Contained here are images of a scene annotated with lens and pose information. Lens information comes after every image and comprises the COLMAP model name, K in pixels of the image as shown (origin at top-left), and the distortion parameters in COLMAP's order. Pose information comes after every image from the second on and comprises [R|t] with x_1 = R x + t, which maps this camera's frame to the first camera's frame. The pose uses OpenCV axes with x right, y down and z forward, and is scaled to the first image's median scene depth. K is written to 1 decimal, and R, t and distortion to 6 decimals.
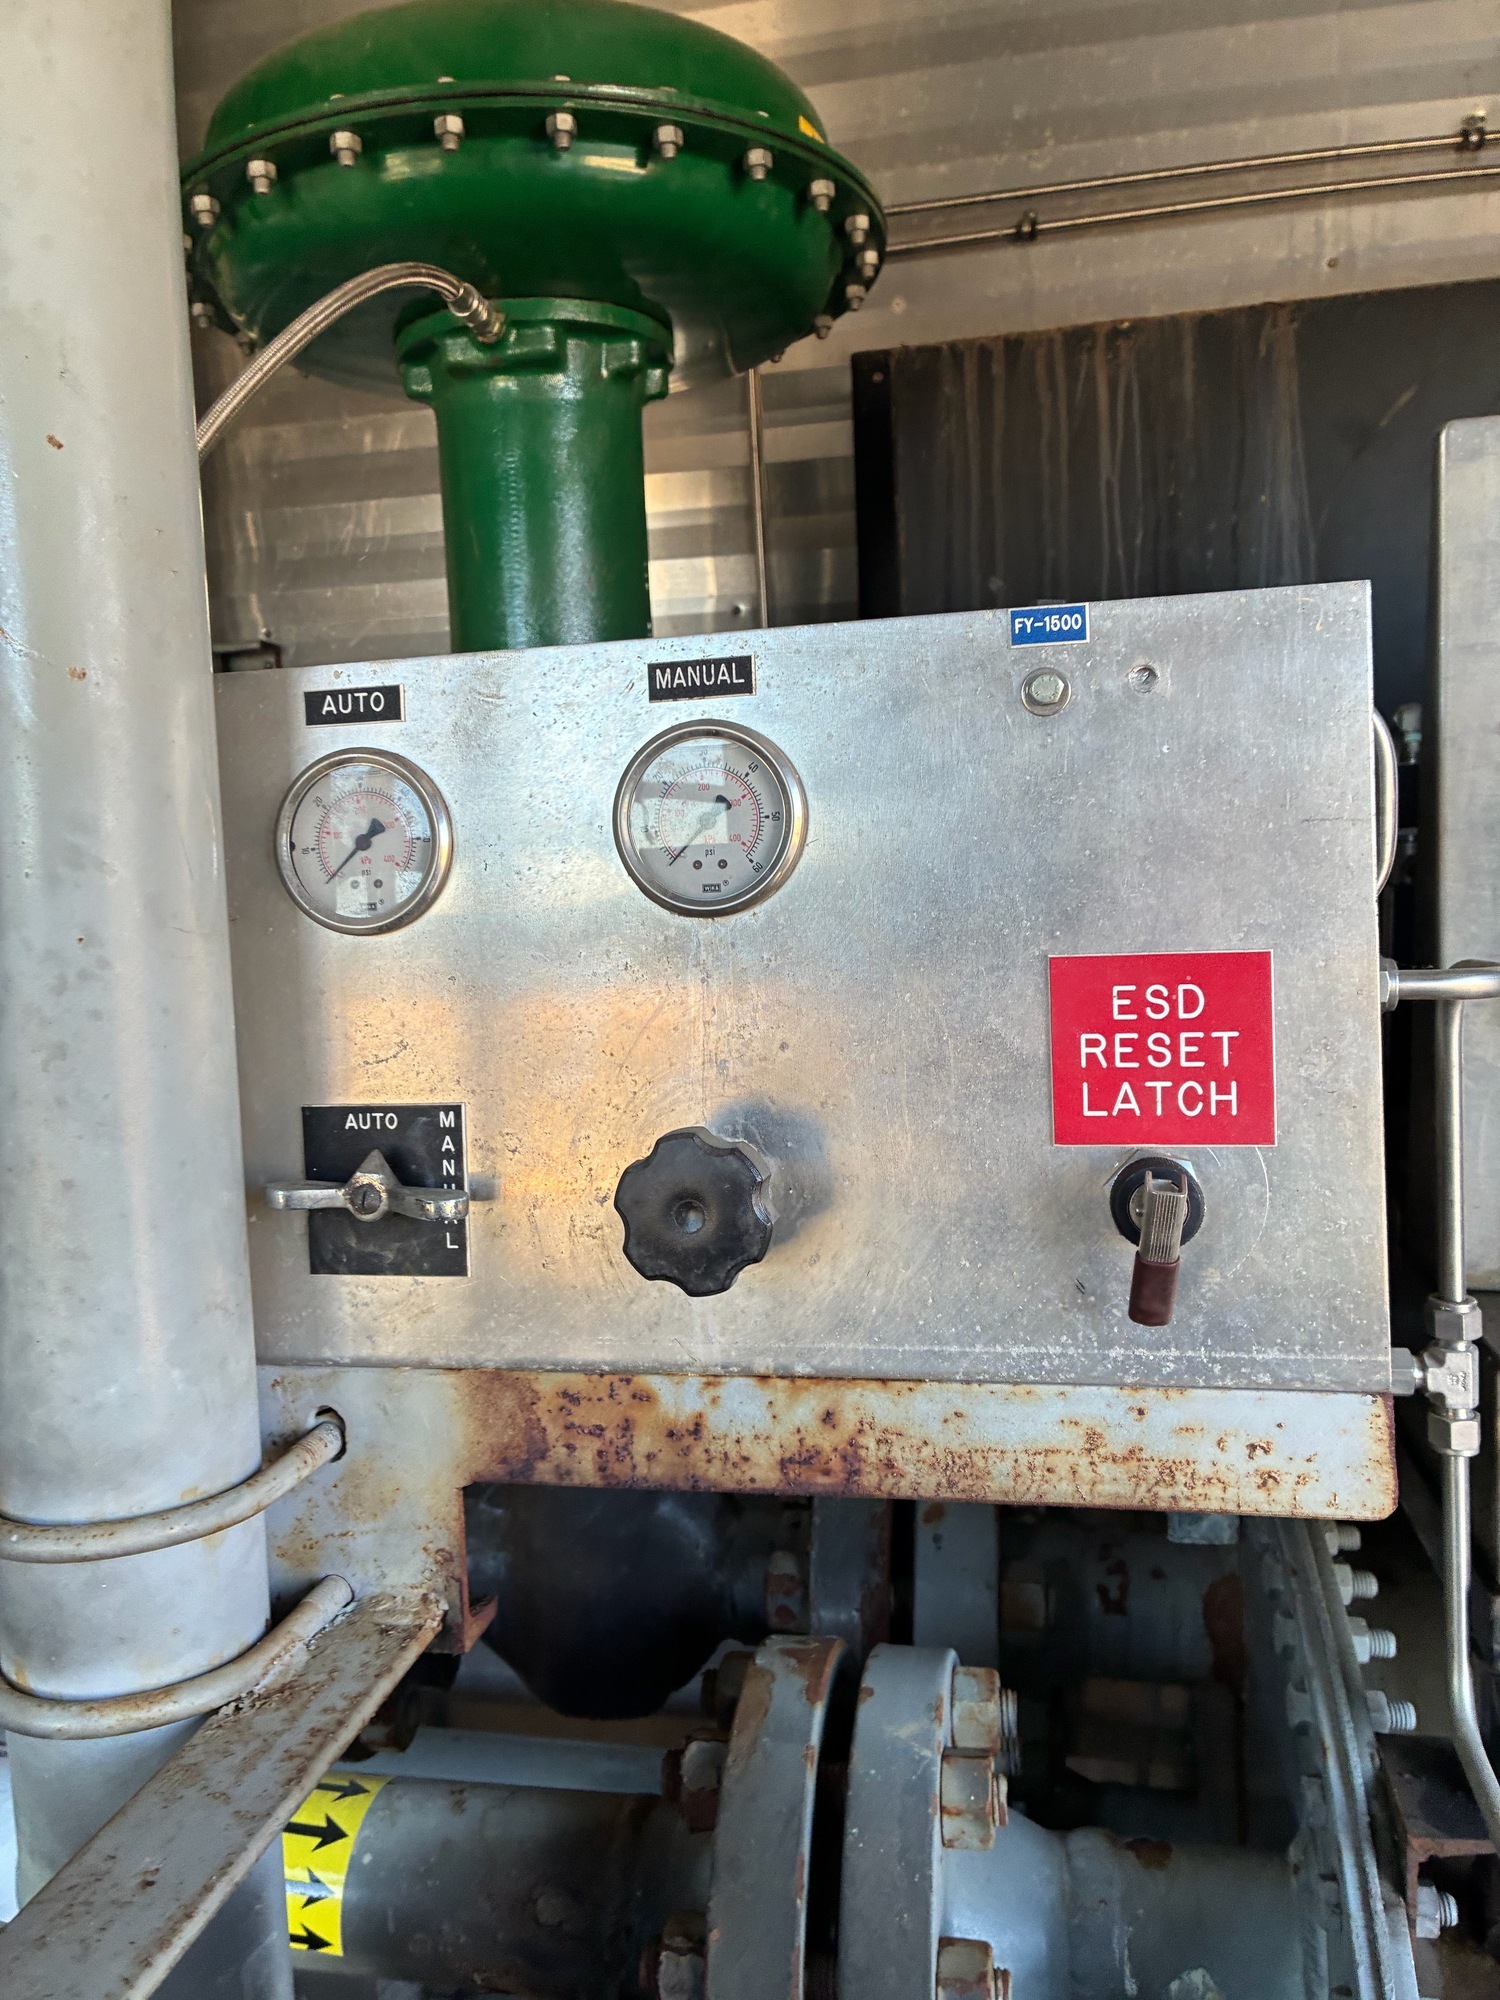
lens RADIAL K [[1508.9, 0, 741.8], [0, 1508.9, 991.1], [0, 0, 1]] dist [0.038250, -0.034719]
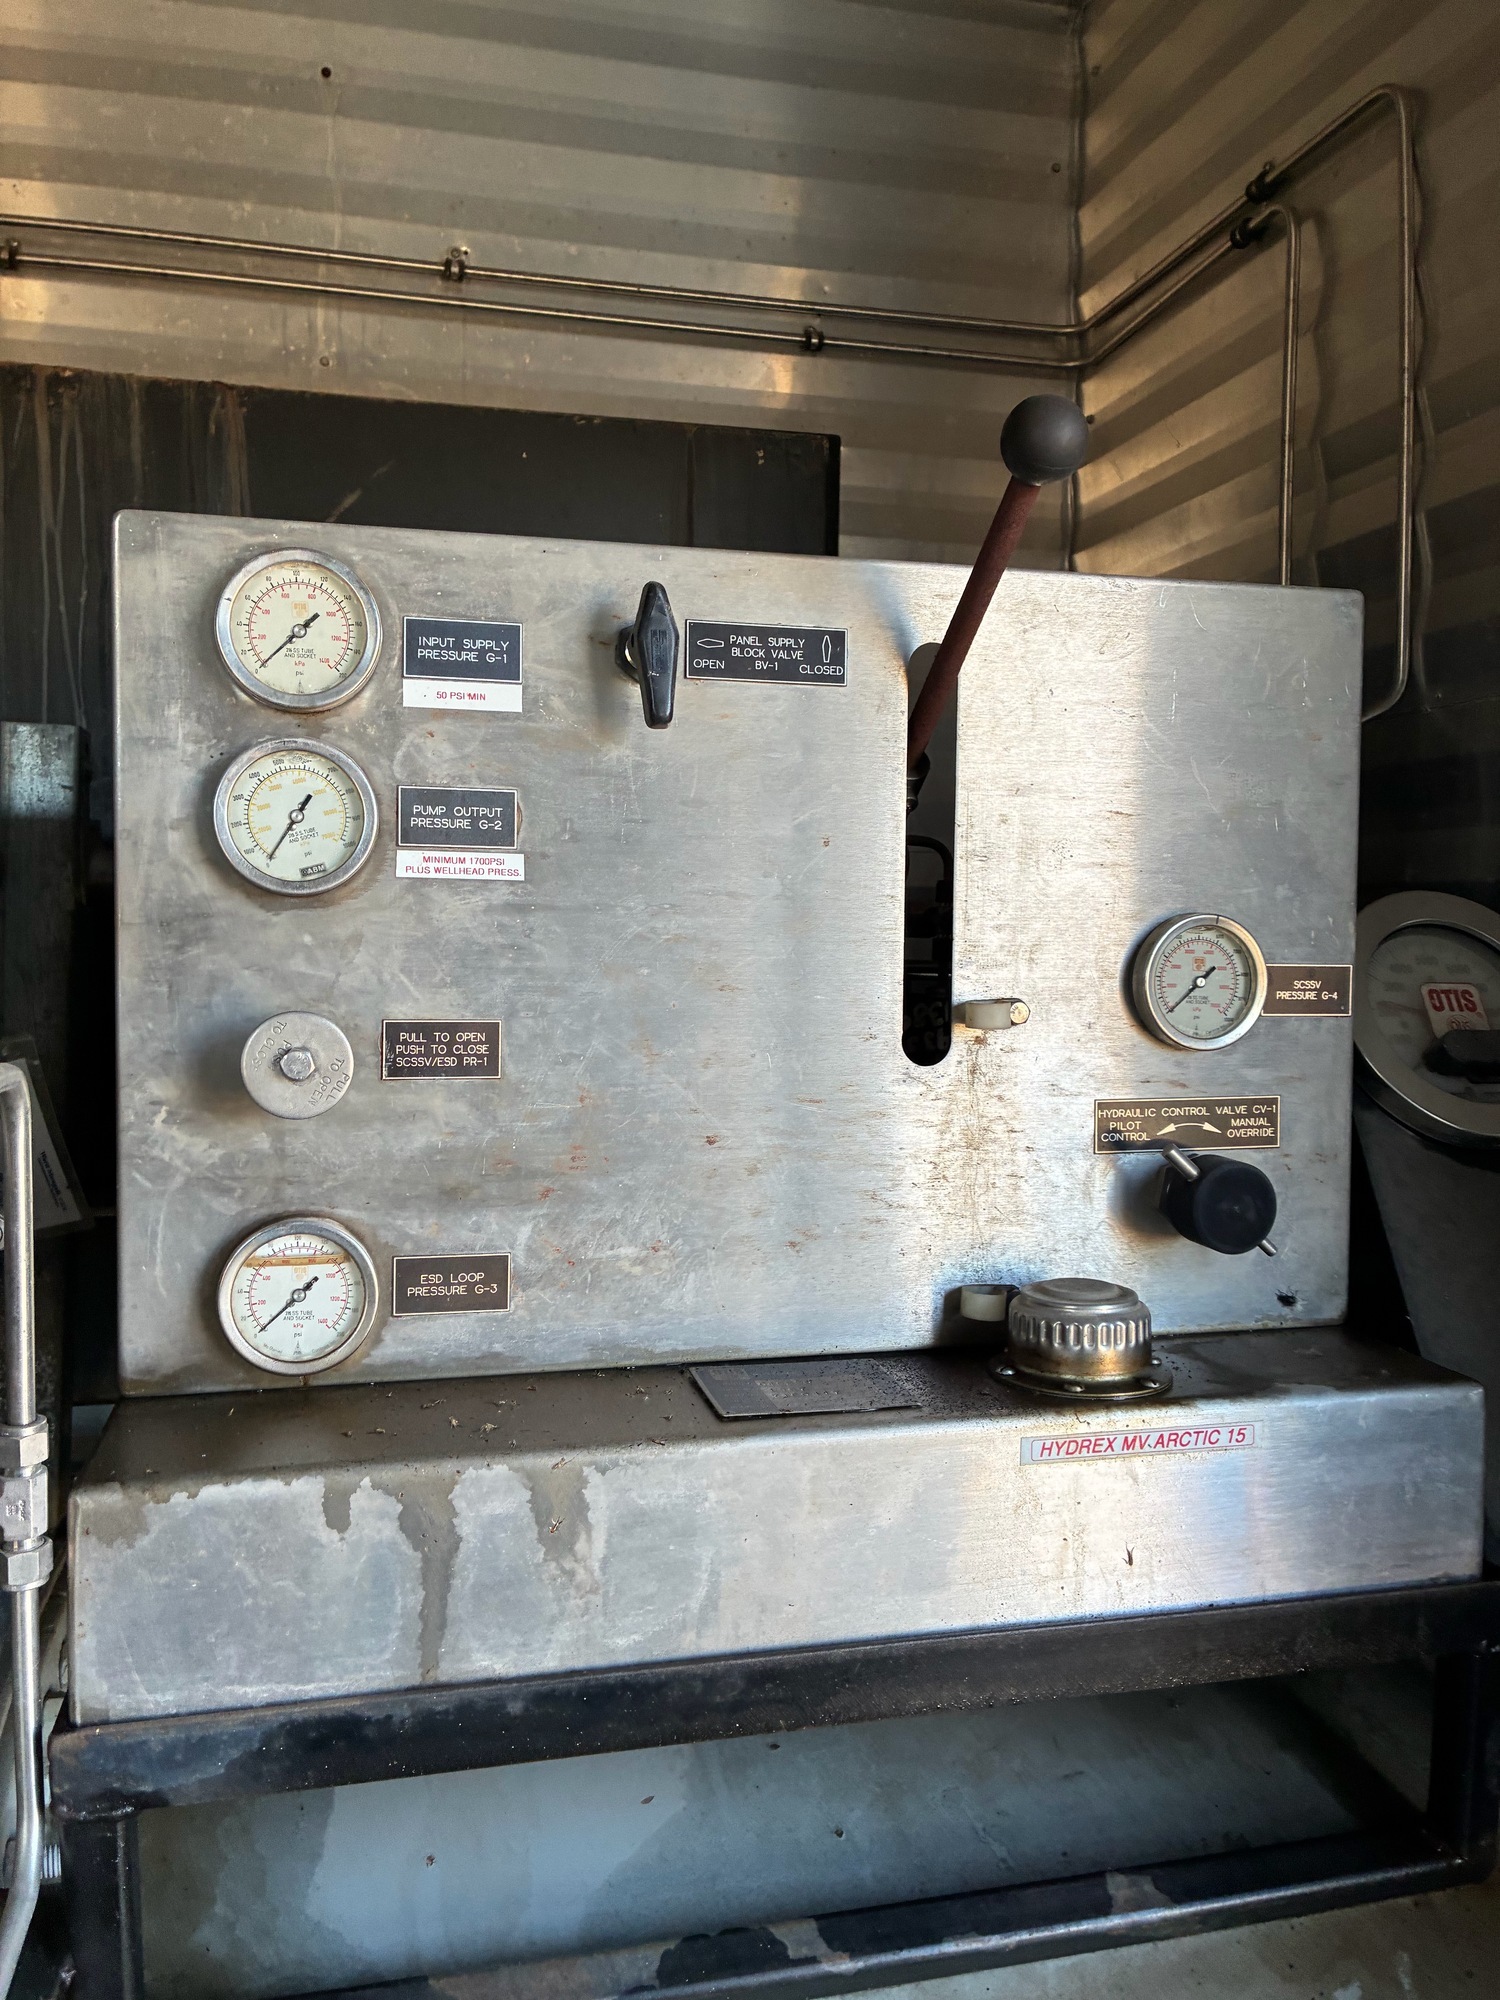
lens RADIAL K [[1508.9, 0, 737.5], [0, 1508.9, 984.7], [0, 0, 1]] dist [0.038250, -0.034719]
pose [[0.903106, 0.032627, 0.428175, 0.376187], [-0.012630, 0.998696, -0.049461, -0.021998], [-0.429231, 0.039260, 0.902341, -0.042265]]
